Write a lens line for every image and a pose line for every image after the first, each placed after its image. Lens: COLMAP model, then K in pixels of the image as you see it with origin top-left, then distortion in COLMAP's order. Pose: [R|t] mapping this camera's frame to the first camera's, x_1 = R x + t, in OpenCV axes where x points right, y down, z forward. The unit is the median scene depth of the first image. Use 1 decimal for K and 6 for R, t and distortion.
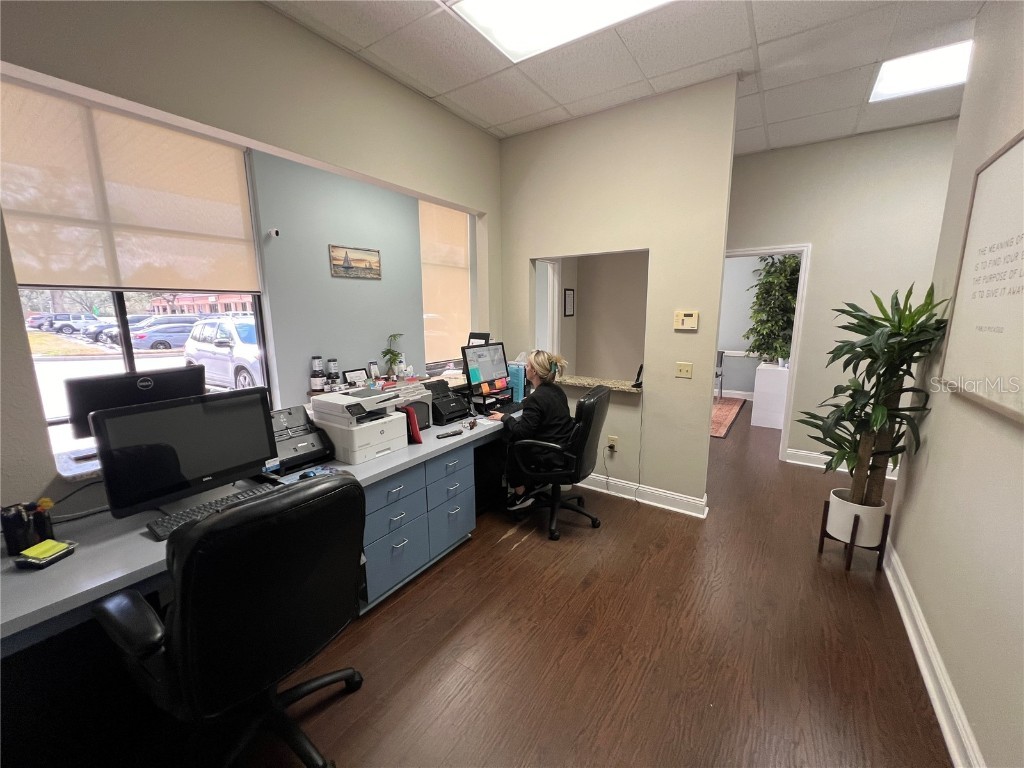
lens RADIAL K [[409.0, 0, 512.0], [0, 409.0, 384.0], [0, 0, 1]] dist [0.000636, 0.000490]
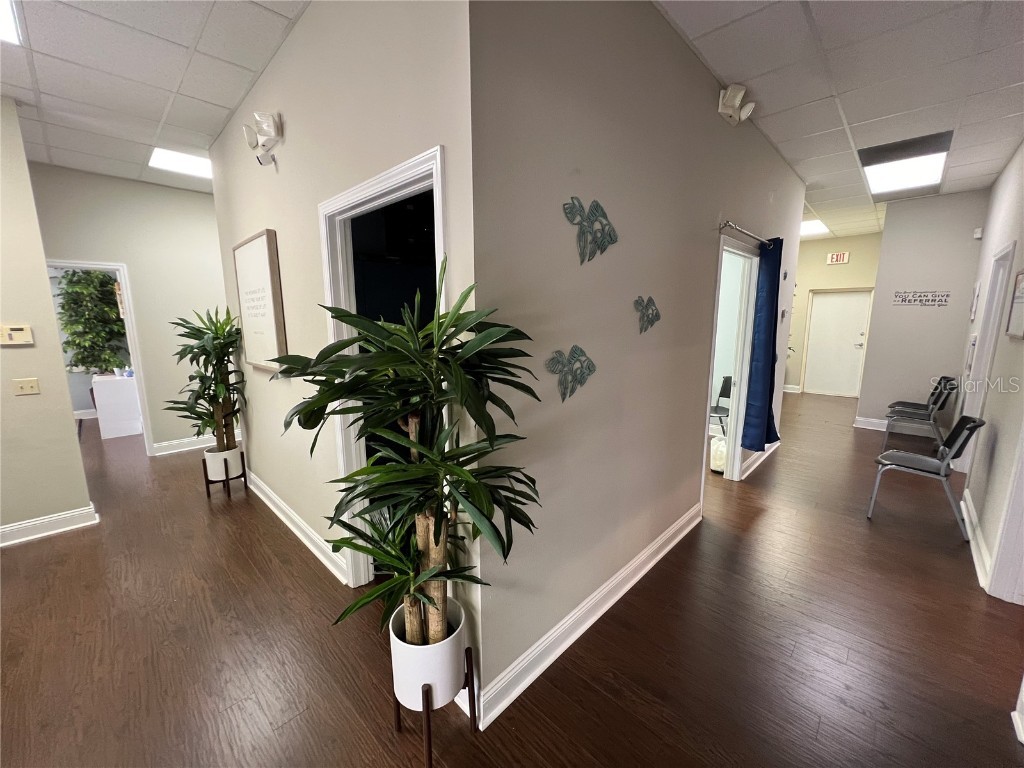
lens RADIAL K [[409.0, 0, 512.0], [0, 409.0, 384.0], [0, 0, 1]] dist [0.000636, 0.000490]
pose [[0.177189, -0.157088, 0.971559, -0.377643], [0.176999, 0.976170, 0.125553, 0.049143], [-0.968130, 0.149718, 0.200771, -0.353808]]
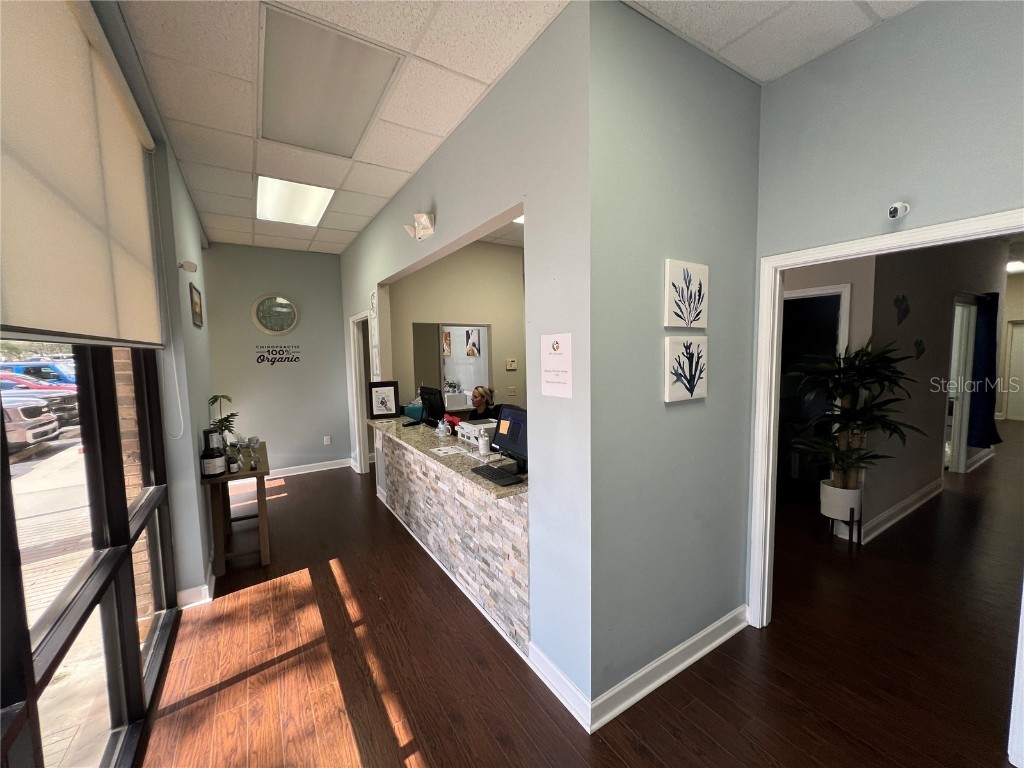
lens RADIAL K [[409.0, 0, 512.0], [0, 409.0, 384.0], [0, 0, 1]] dist [0.000636, 0.000490]
pose [[0.402163, -0.075974, 0.912410, -1.524572], [0.177922, 0.984038, 0.003515, -0.088669], [-0.898114, 0.160924, 0.409261, 0.309713]]
